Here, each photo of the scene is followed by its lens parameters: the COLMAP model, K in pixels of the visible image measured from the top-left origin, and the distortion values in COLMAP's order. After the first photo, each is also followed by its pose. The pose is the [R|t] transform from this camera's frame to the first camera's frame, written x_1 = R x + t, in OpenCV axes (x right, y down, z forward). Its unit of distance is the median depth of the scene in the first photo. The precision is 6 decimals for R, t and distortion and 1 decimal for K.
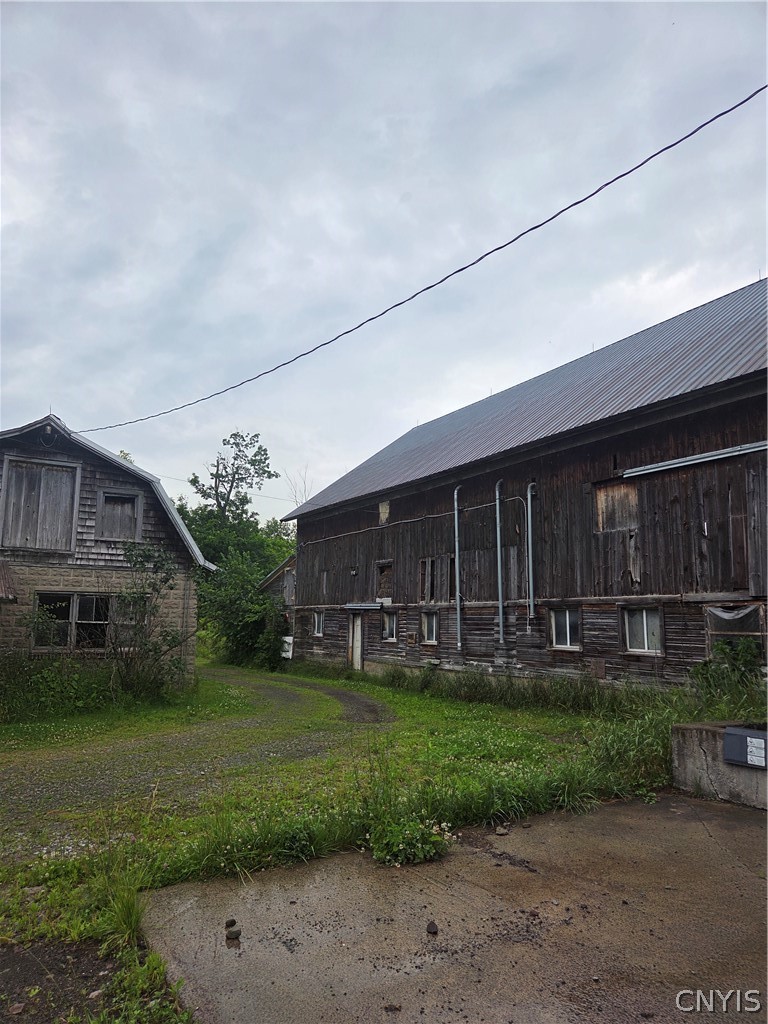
lens RADIAL K [[680.3, 0, 384.0], [0, 680.3, 512.0], [0, 0, 1]] dist [0.125720, -0.147296]
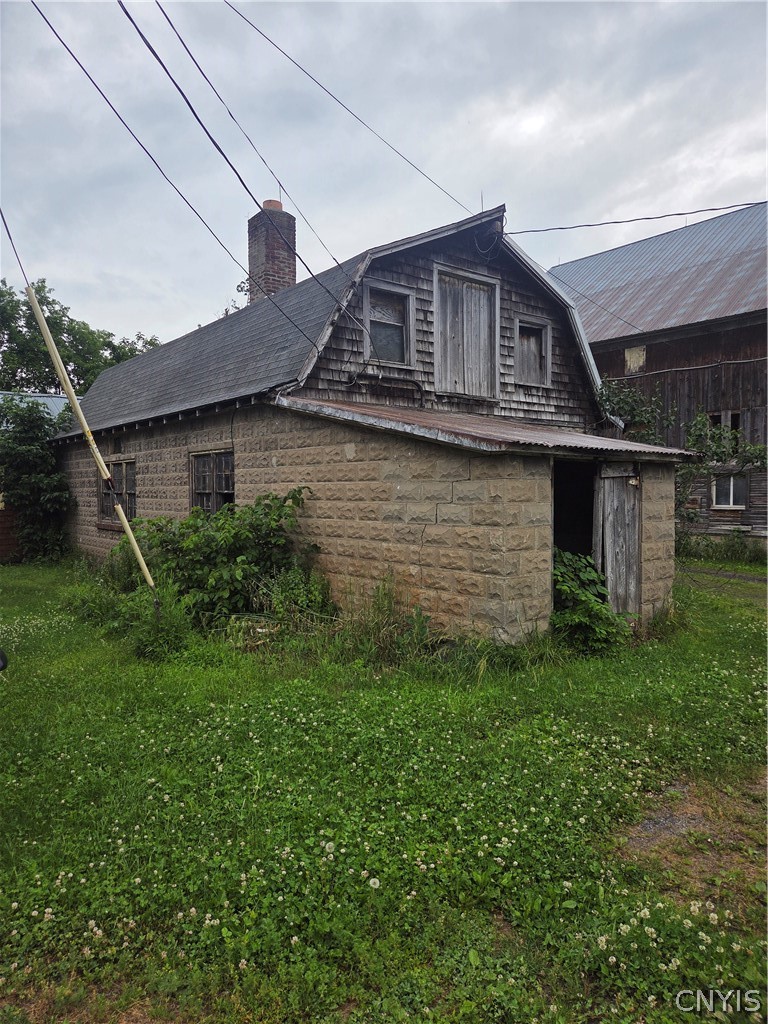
lens RADIAL K [[680.3, 0, 384.0], [0, 680.3, 512.0], [0, 0, 1]] dist [0.125720, -0.147296]
pose [[0.989986, -0.021358, 0.139538, -0.669421], [-0.006388, 0.980696, 0.195434, 0.031410], [-0.141019, -0.194368, 0.970739, 0.244450]]
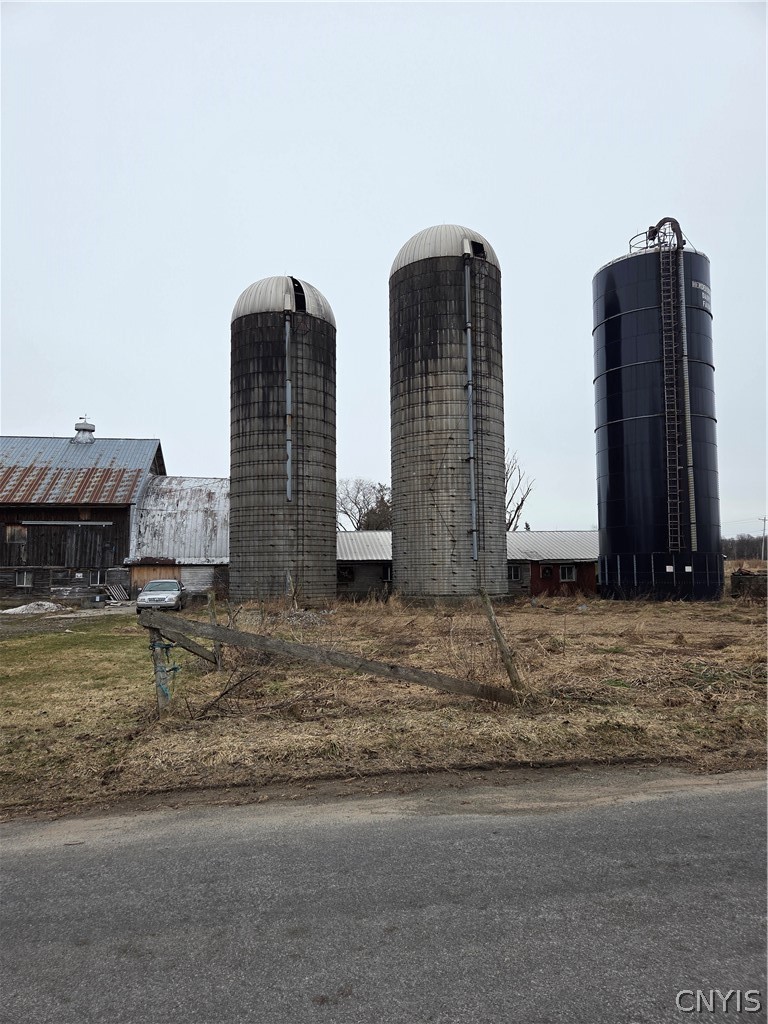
lens RADIAL K [[680.7, 0, 379.1], [0, 680.7, 516.7], [0, 0, 1]] dist [0.098768, -0.088358]
pose [[0.406525, 0.055601, 0.911946, -1.548460], [-0.137821, 0.990457, 0.001049, -0.268291], [-0.903185, -0.126112, 0.410308, -1.372444]]
